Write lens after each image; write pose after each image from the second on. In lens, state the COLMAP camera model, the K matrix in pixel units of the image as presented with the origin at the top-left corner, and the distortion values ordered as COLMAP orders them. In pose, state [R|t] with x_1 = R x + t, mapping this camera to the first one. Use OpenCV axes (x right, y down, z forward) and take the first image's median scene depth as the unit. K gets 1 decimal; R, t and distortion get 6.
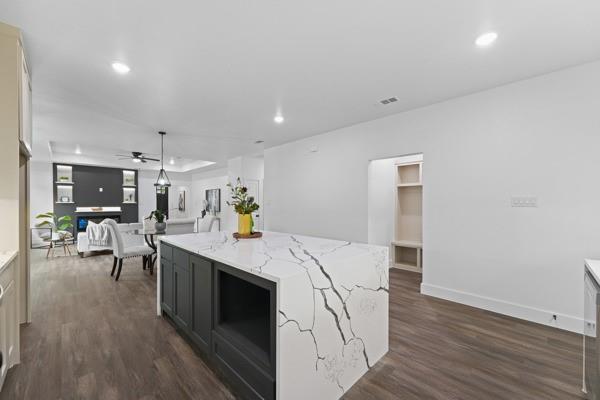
lens RADIAL K [[239.7, 0, 297.7], [0, 239.7, 204.9], [0, 0, 1]] dist [0.003584, 0.000184]
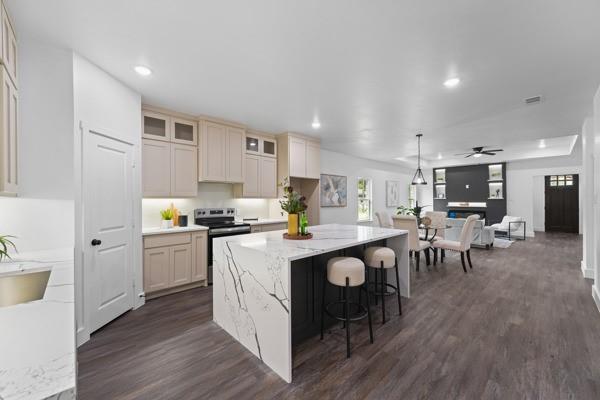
lens RADIAL K [[239.7, 0, 295.5], [0, 239.7, 201.3], [0, 0, 1]] dist [0.003584, 0.000184]
pose [[-0.021147, 0.012046, -0.999704, 0.284541], [-0.004053, 0.999918, 0.012134, -0.006634], [0.999768, 0.004309, -0.021097, 0.247607]]
